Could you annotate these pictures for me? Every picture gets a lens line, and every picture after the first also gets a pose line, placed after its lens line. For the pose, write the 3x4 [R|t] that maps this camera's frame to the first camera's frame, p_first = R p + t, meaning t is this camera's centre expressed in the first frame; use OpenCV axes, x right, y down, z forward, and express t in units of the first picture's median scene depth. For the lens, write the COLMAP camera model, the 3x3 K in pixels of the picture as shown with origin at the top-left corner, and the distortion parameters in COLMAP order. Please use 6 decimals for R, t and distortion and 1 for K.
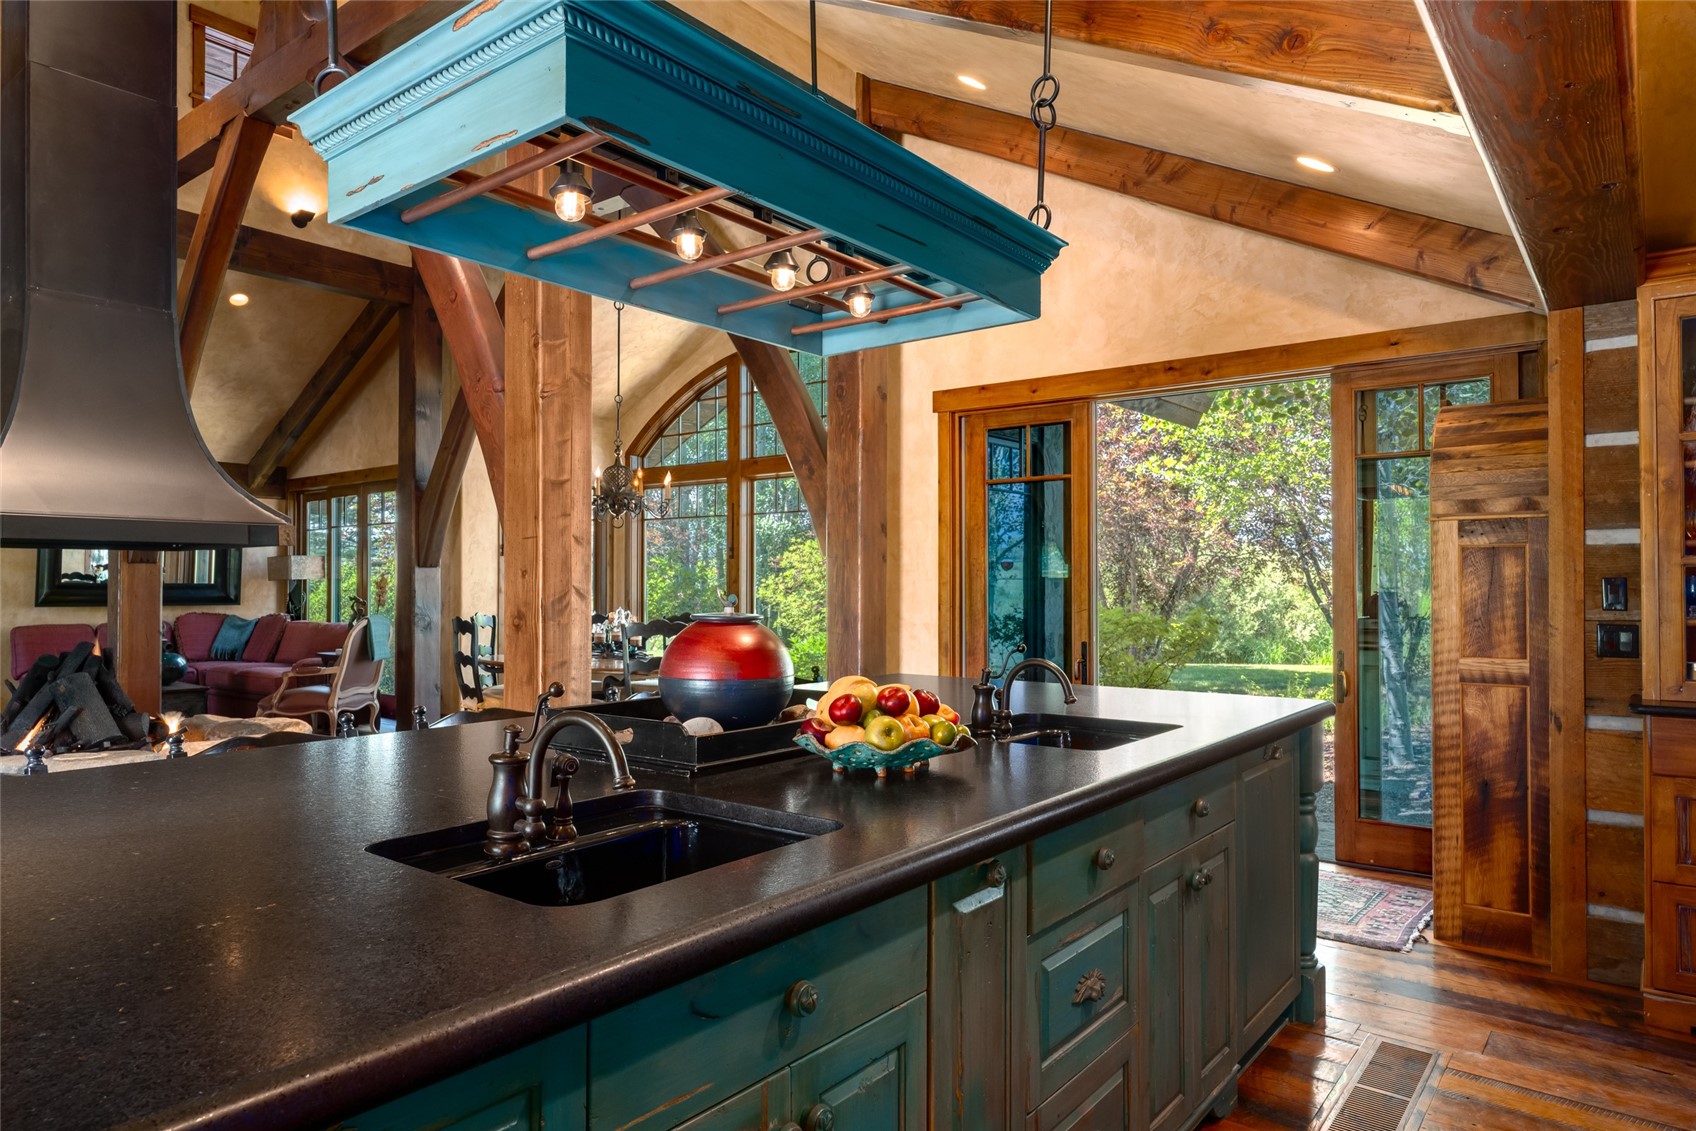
lens RADIAL K [[1039.0, 0, 840.3], [0, 1039.0, 569.1], [0, 0, 1]] dist [0.008308, 0.002074]
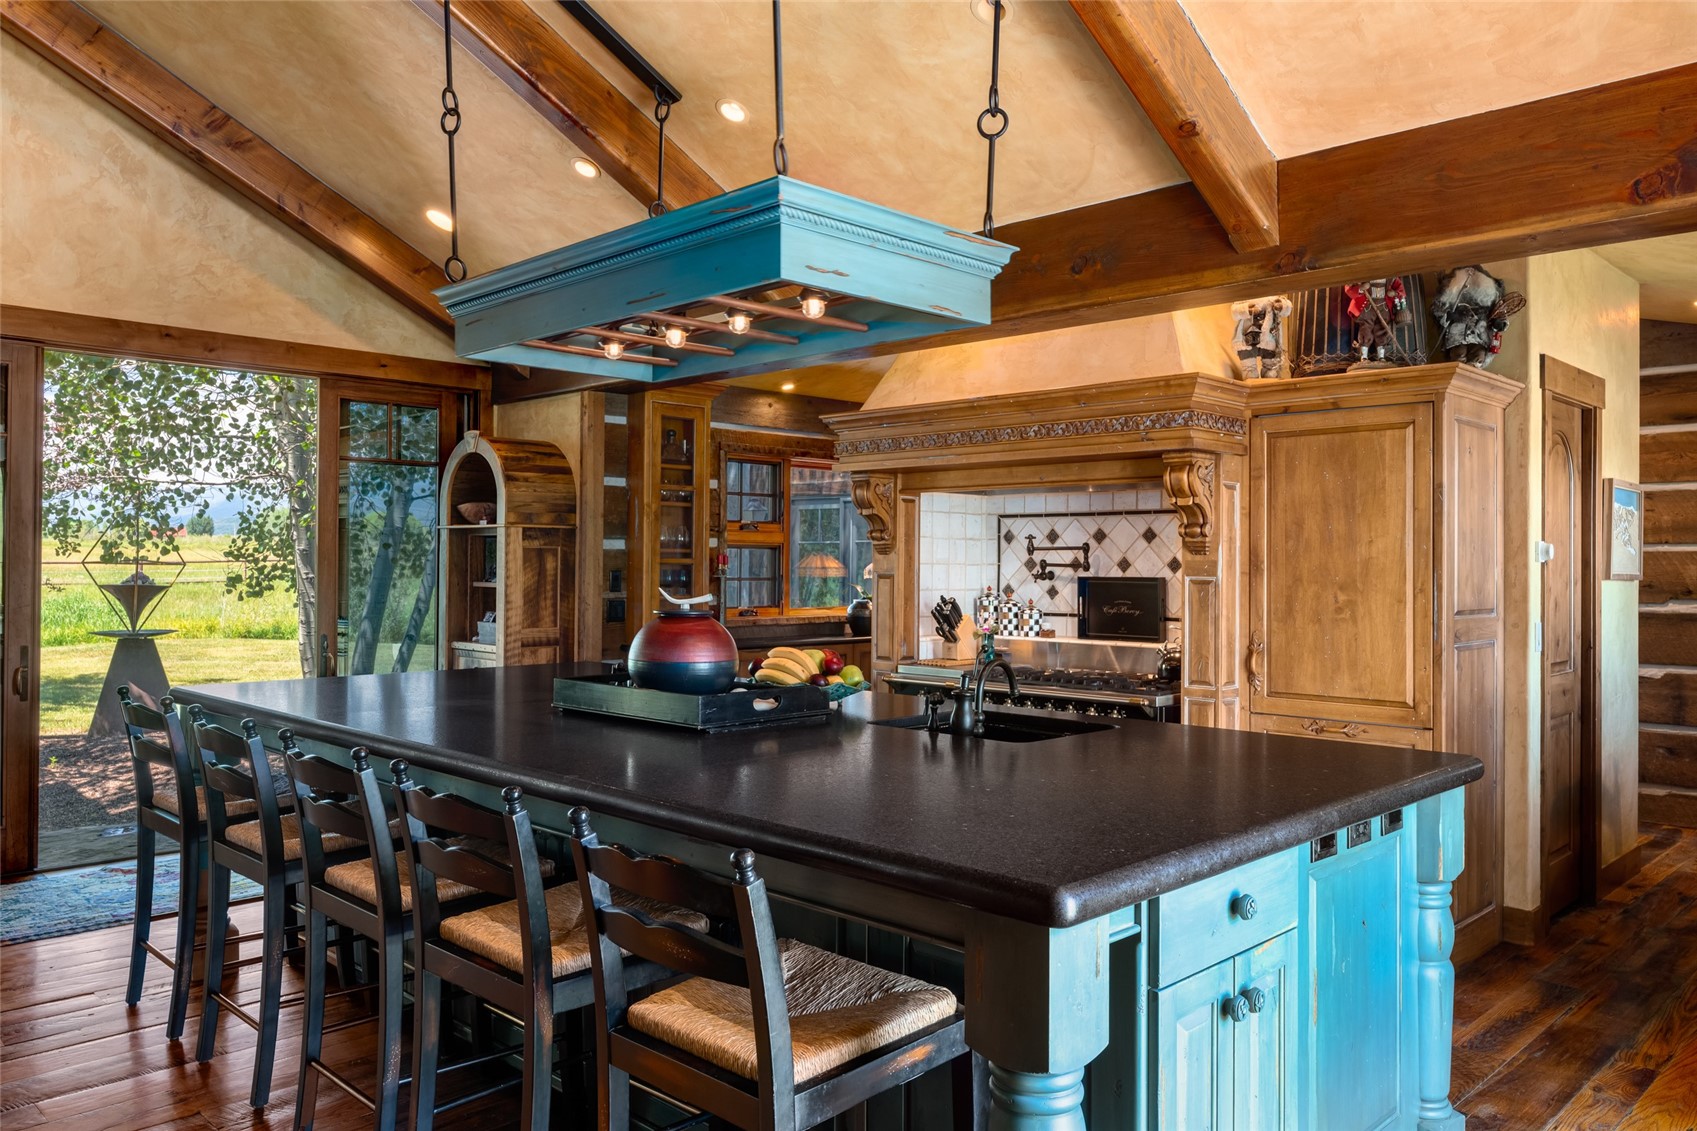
lens RADIAL K [[1258.6, 0, 889.3], [0, 1258.6, 540.7], [0, 0, 1]] dist [-0.004370, -0.000146]
pose [[0.082295, 0.016689, 0.996468, -0.422232], [-0.020959, 0.999668, -0.015012, -0.006521], [-0.996388, -0.019649, 0.082617, 0.166633]]
